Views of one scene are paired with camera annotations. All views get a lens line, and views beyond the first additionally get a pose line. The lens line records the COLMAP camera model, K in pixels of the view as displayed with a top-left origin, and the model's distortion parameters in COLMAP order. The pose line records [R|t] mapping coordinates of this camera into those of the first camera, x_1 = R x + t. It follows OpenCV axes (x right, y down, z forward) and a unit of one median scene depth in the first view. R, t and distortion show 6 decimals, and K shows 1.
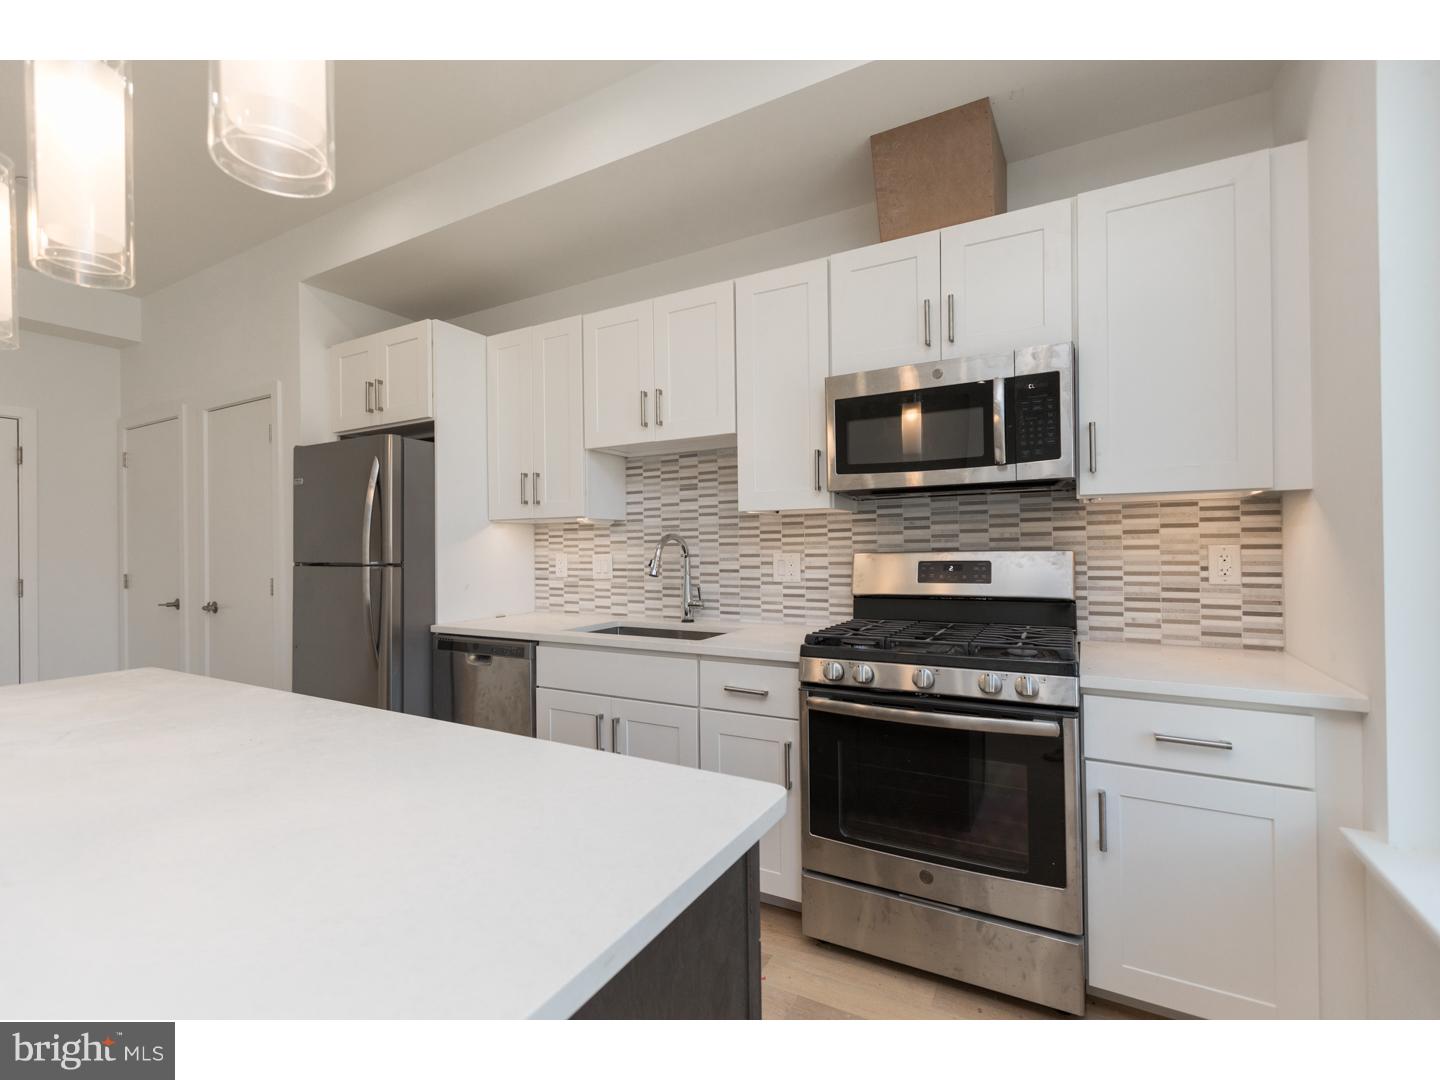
lens RADIAL K [[646.6, 0, 701.7], [0, 646.6, 546.1], [0, 0, 1]] dist [0.002956, -0.000745]
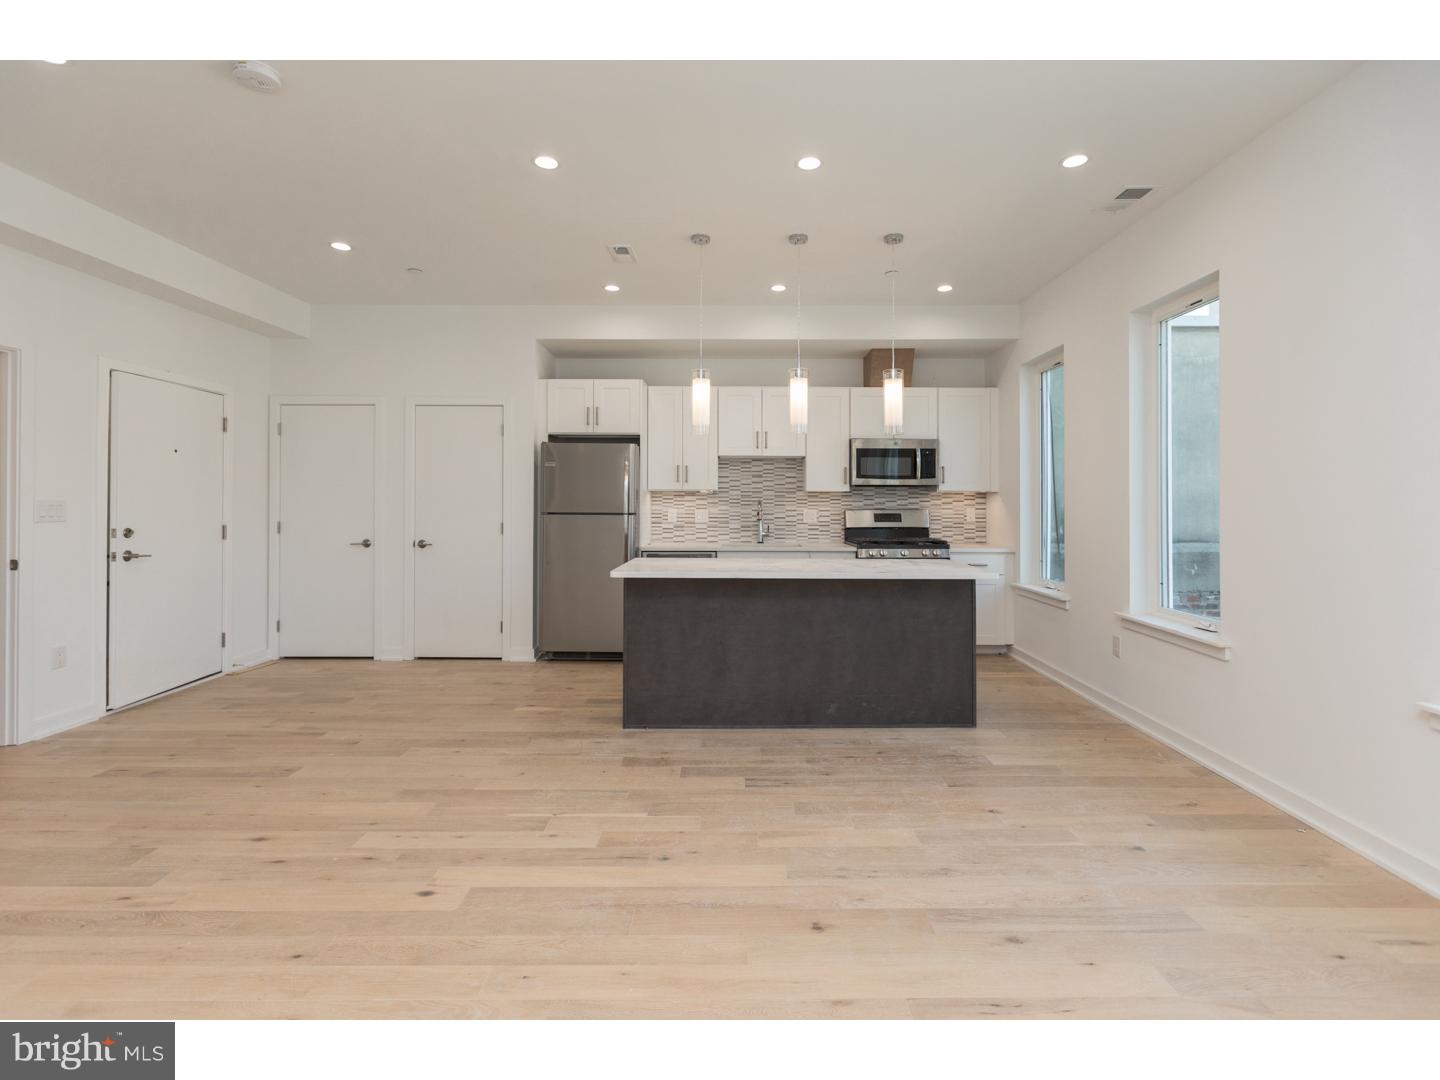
lens RADIAL K [[657.2, 0, 721.2], [0, 657.2, 496.3], [0, 0, 1]] dist [-0.000778, -0.000250]
pose [[0.876173, 0.020148, 0.481575, -1.232204], [-0.014079, 0.999769, -0.016214, 0.006509], [-0.481790, 0.007426, 0.876255, -0.811505]]
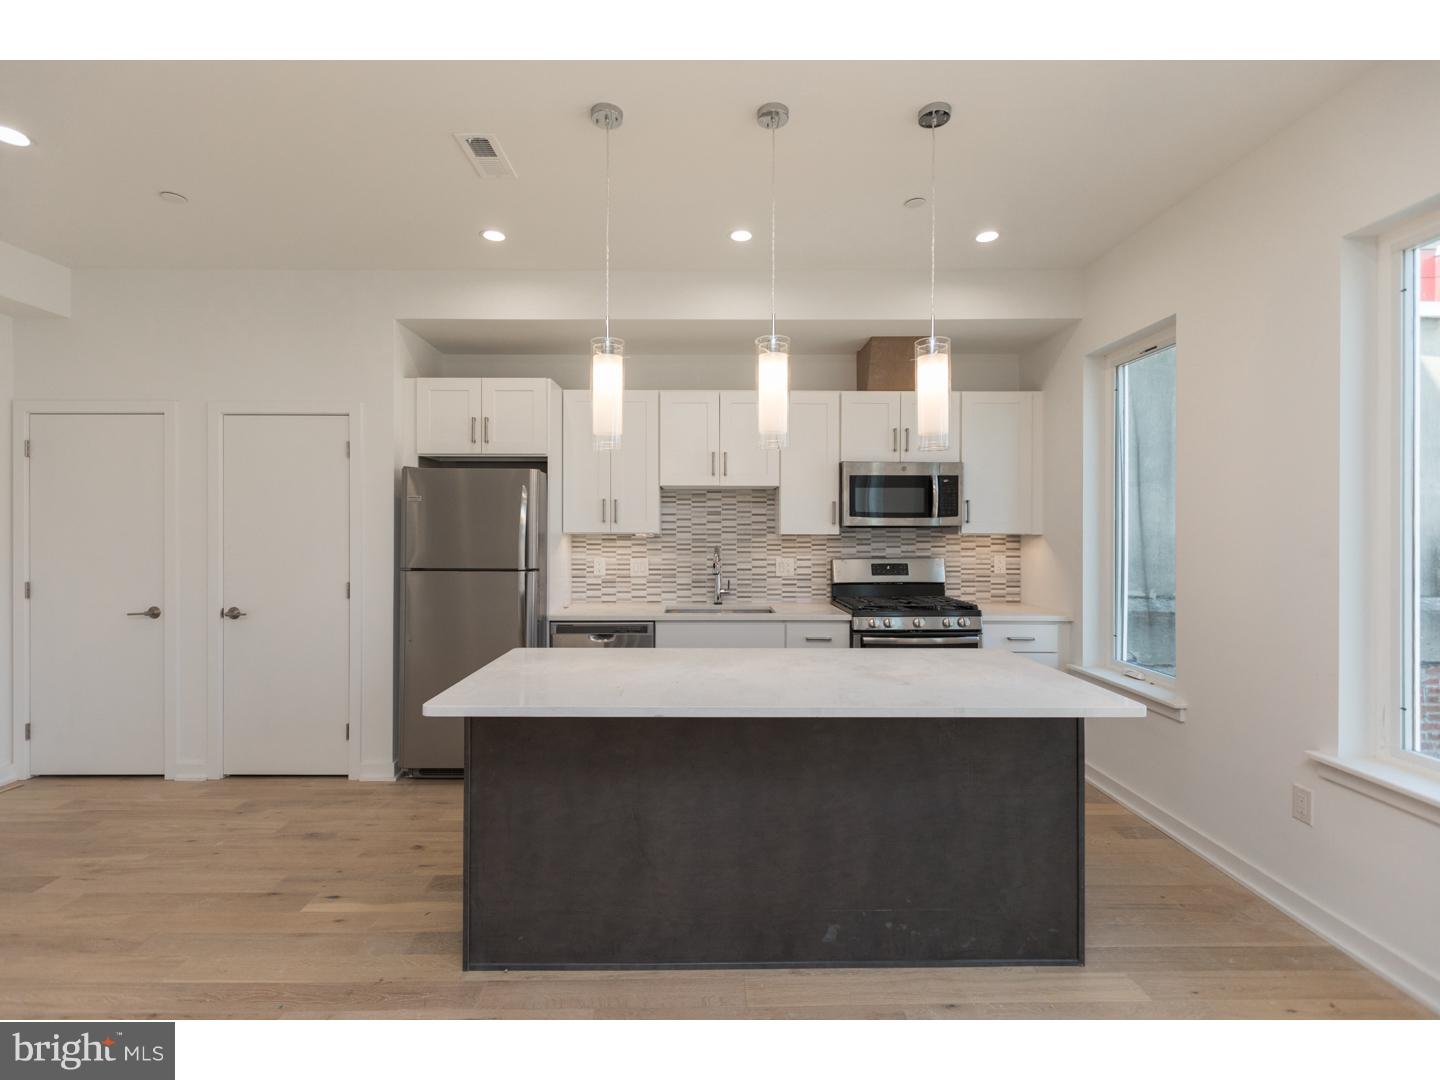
lens RADIAL K [[646.6, 0, 701.7], [0, 646.6, 546.1], [0, 0, 1]] dist [0.002956, -0.000745]
pose [[0.867763, 0.000950, 0.496977, -0.879627], [-0.010935, 0.999793, 0.017182, -0.046321], [-0.496857, -0.020345, 0.867594, -0.303302]]
